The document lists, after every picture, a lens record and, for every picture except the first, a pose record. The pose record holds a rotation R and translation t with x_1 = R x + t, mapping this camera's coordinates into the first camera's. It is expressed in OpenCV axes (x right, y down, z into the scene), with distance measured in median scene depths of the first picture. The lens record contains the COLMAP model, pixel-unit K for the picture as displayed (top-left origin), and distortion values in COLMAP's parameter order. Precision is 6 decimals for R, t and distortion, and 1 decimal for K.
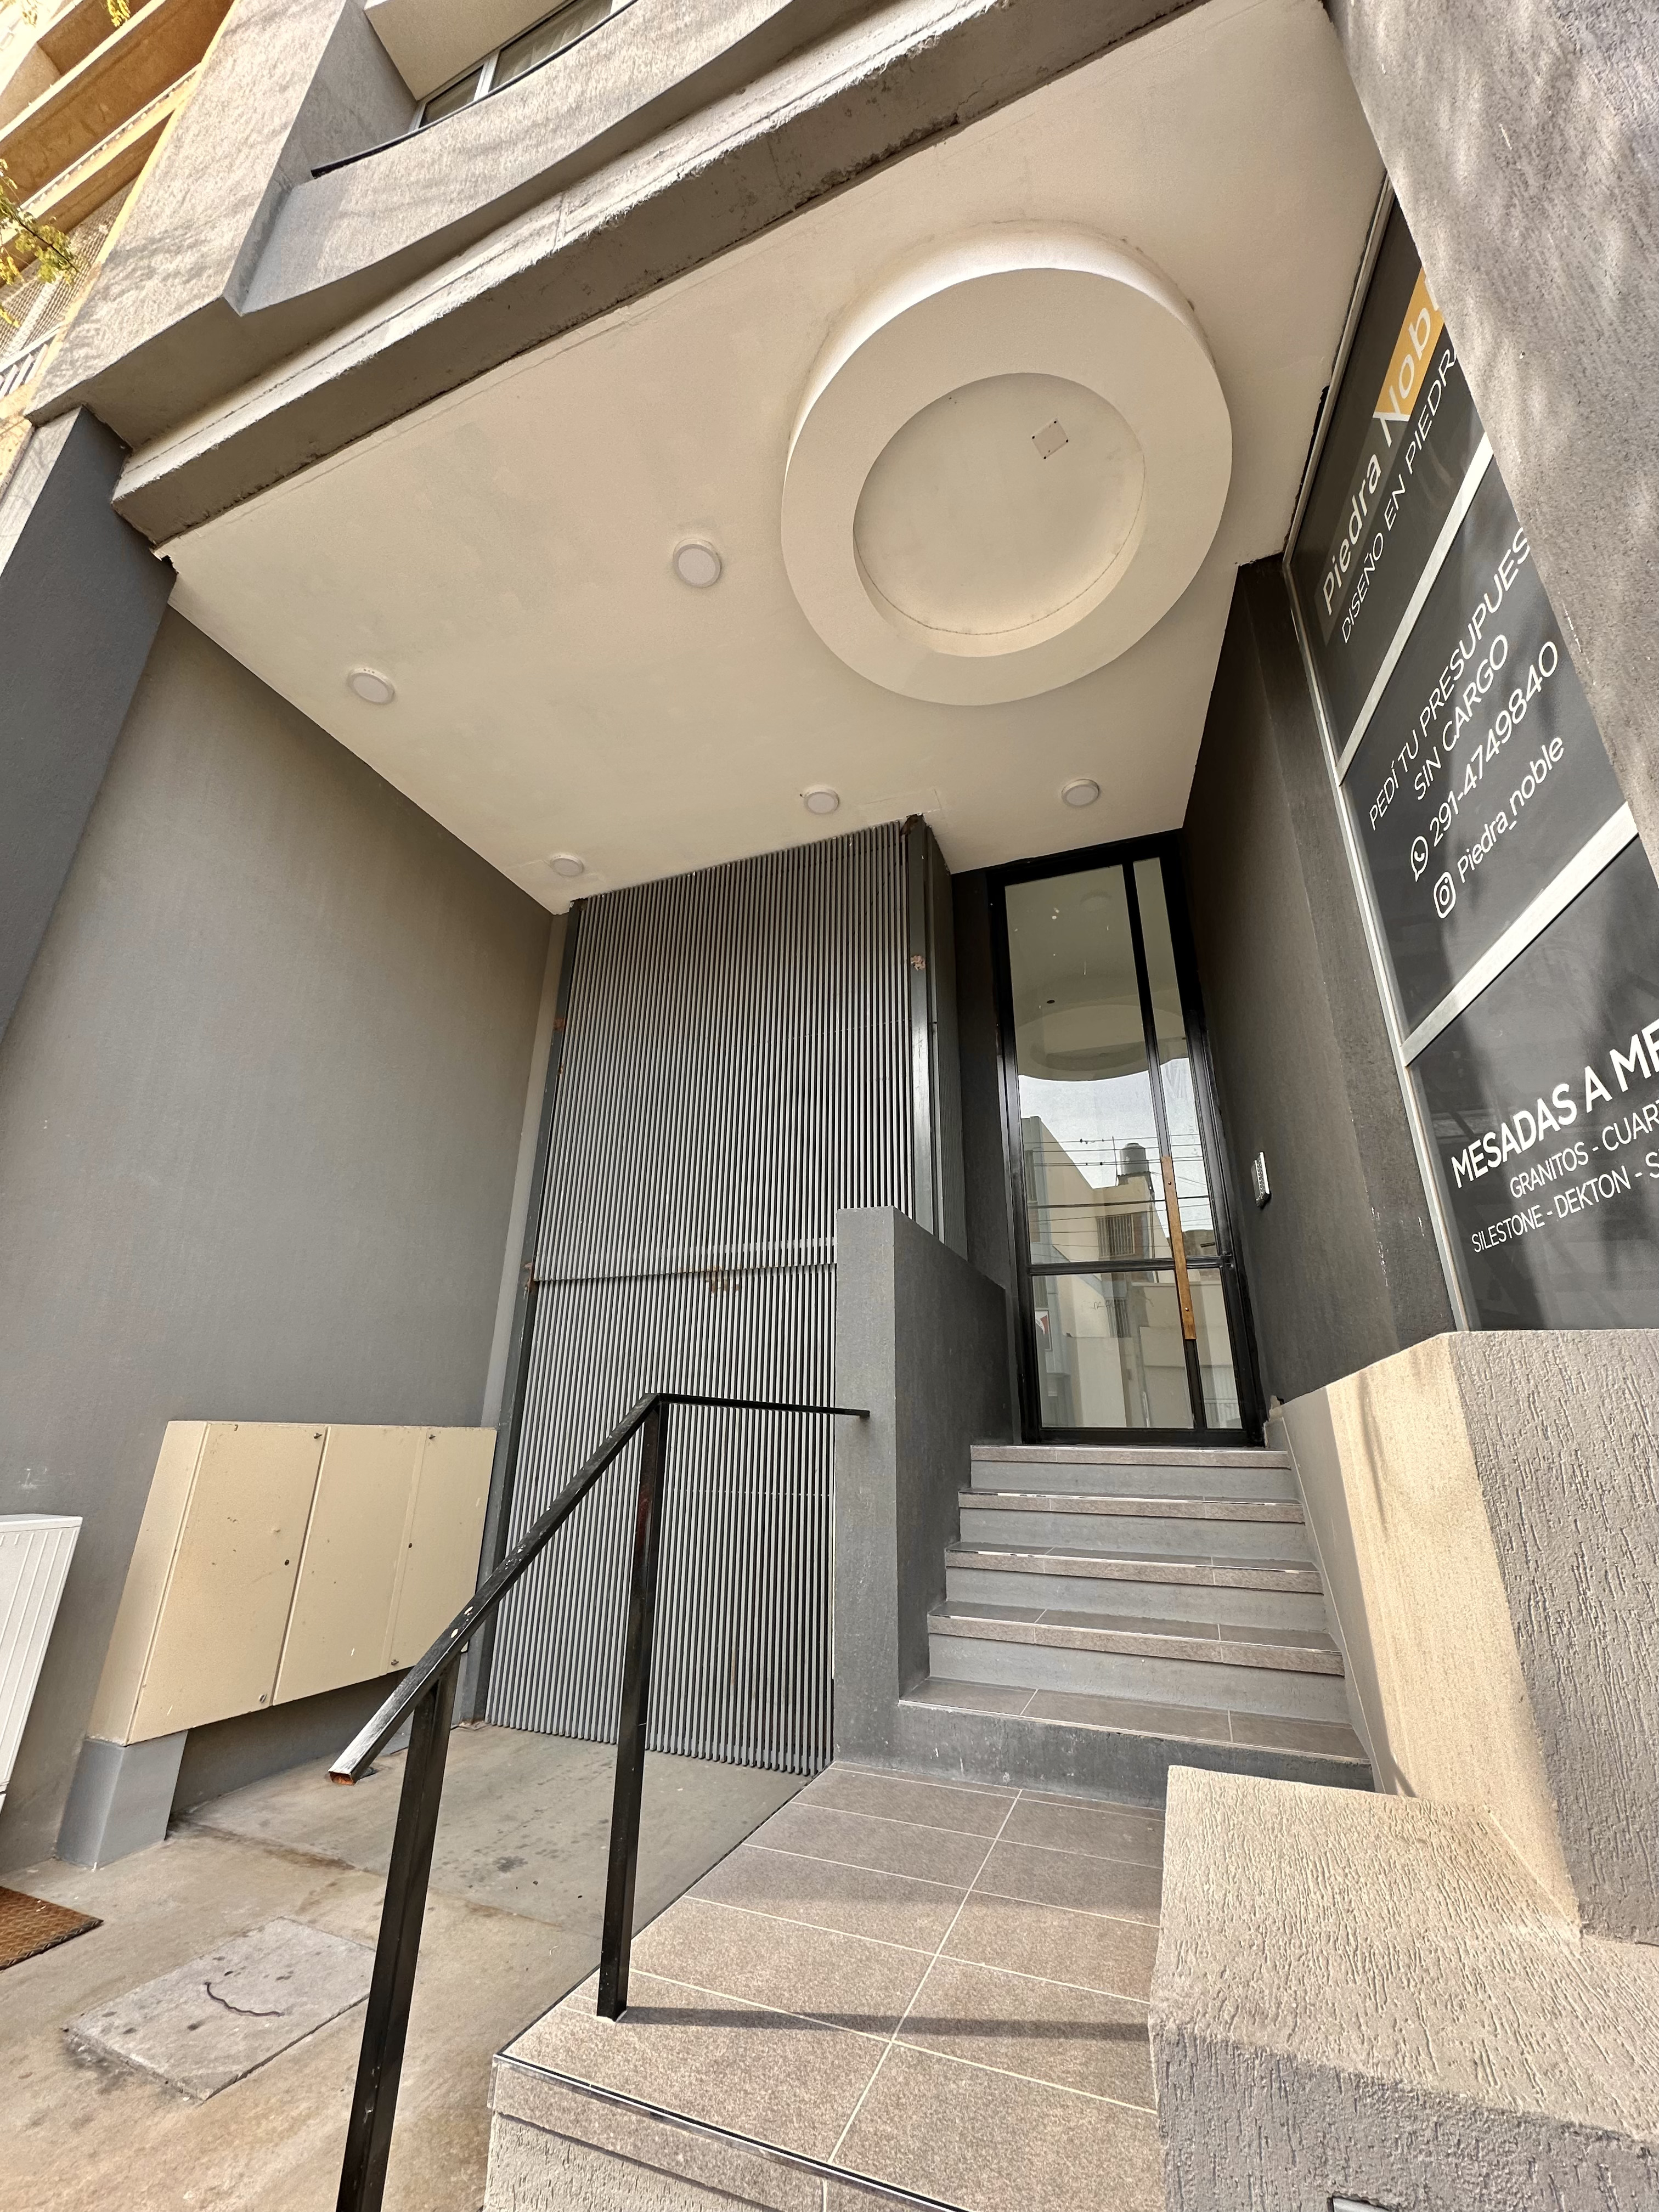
lens RADIAL K [[874.4, 0, 827.6], [0, 874.4, 1103.2], [0, 0, 1]] dist [0.001158, 0.000125]
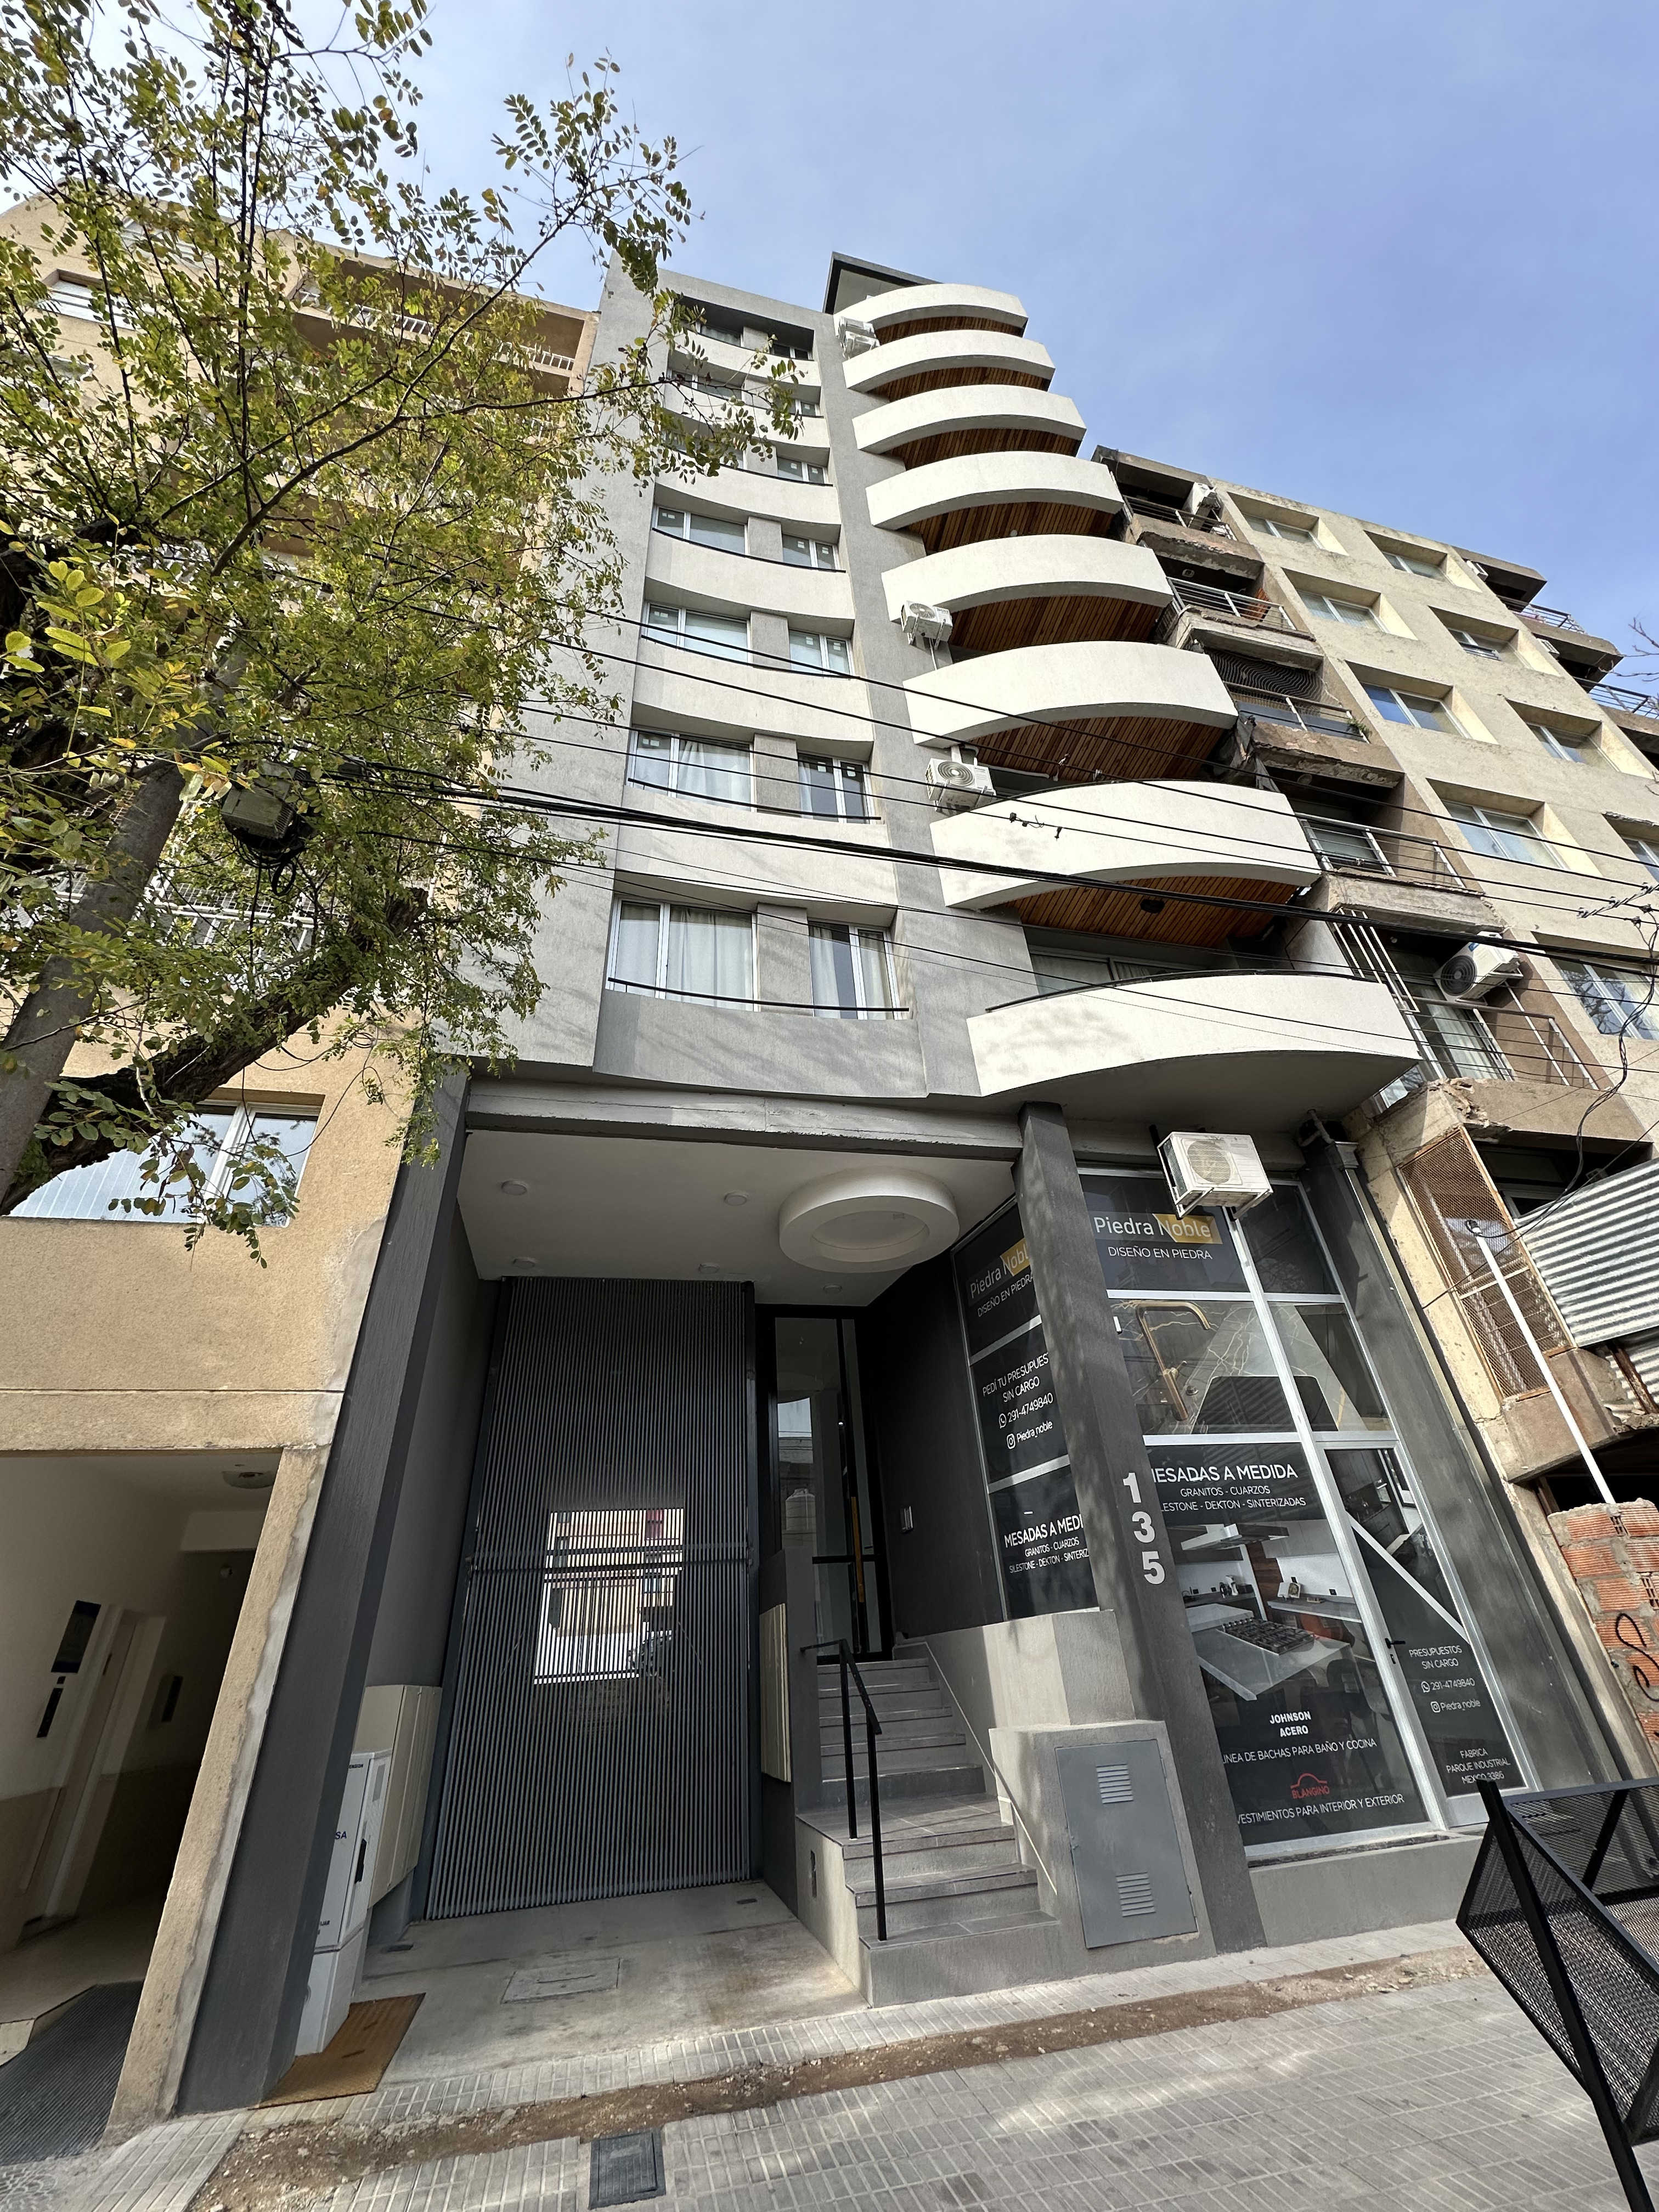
lens RADIAL K [[874.4, 0, 834.0], [0, 874.4, 1106.0], [0, 0, 1]] dist [0.001158, 0.000125]
pose [[0.815961, 0.260238, 0.516221, -1.754030], [-0.135157, 0.954077, -0.267337, -0.484249], [-0.562086, 0.148365, 0.813663, -1.355990]]
